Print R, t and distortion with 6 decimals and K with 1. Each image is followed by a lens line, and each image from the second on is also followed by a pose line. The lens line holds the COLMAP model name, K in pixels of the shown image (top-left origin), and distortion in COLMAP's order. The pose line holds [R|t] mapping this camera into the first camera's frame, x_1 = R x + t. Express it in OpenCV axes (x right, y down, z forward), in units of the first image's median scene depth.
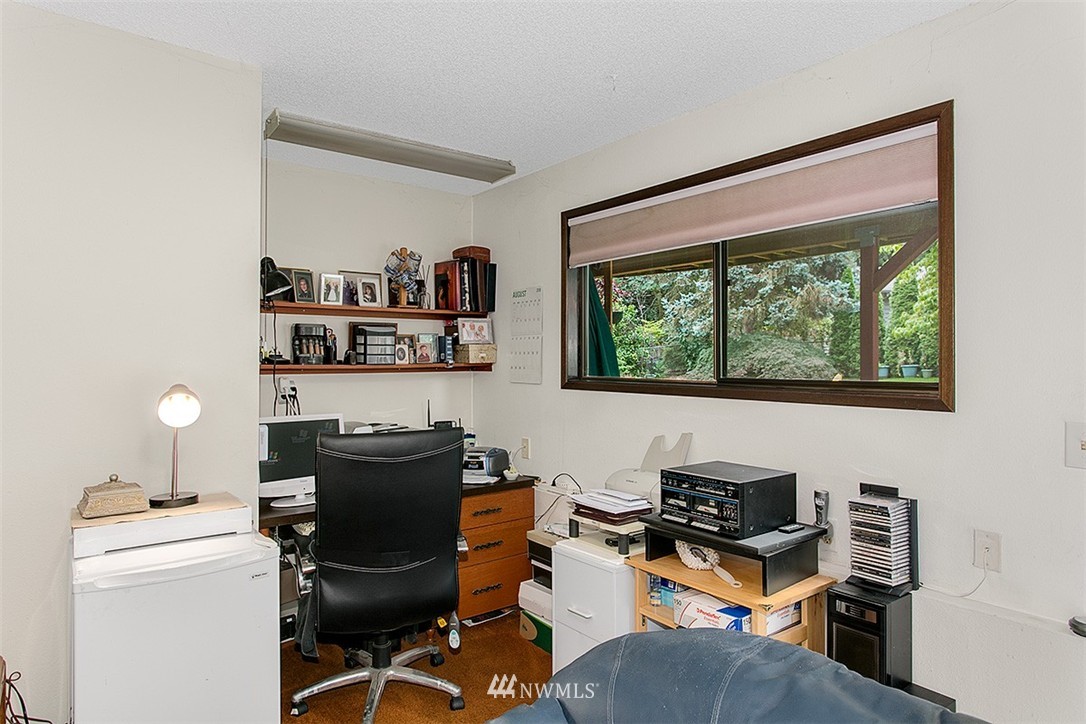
lens RADIAL K [[638.9, 0, 541.8], [0, 638.9, 354.2], [0, 0, 1]] dist [0.002152, 0.000046]
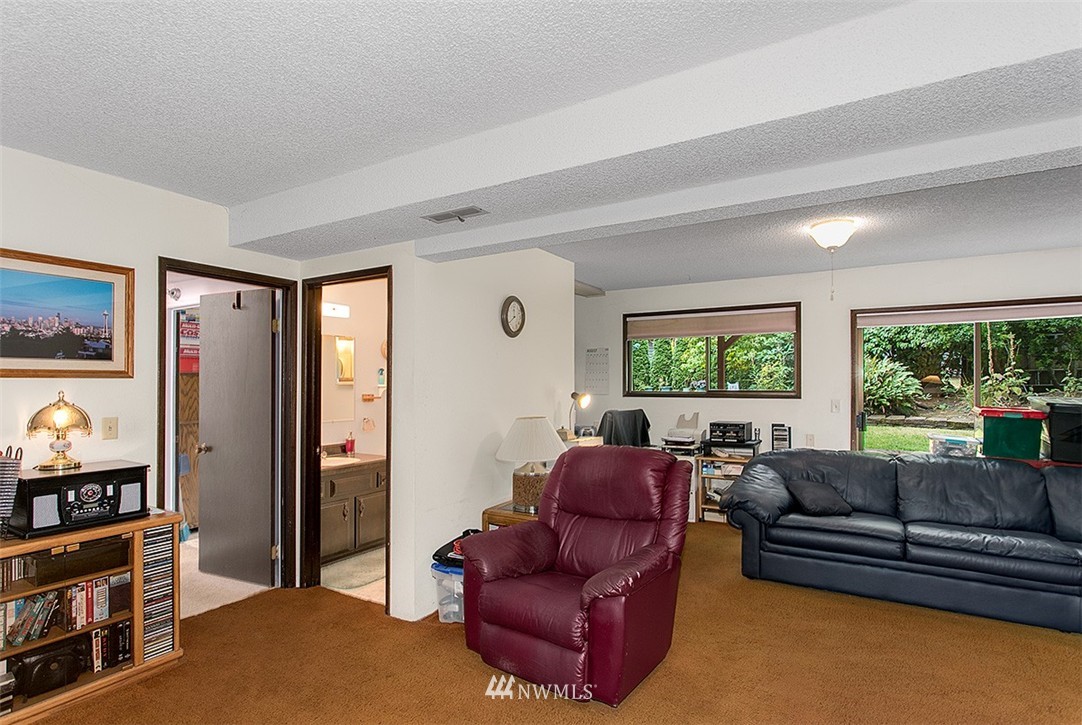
lens RADIAL K [[552.3, 0, 545.1], [0, 552.3, 363.7], [0, 0, 1]] dist [0.002547, 0.000705]
pose [[0.932007, 0.010784, 0.362281, -1.272080], [-0.000573, 0.999600, -0.028281, -0.003640], [-0.362441, 0.026150, 0.931640, -0.910546]]
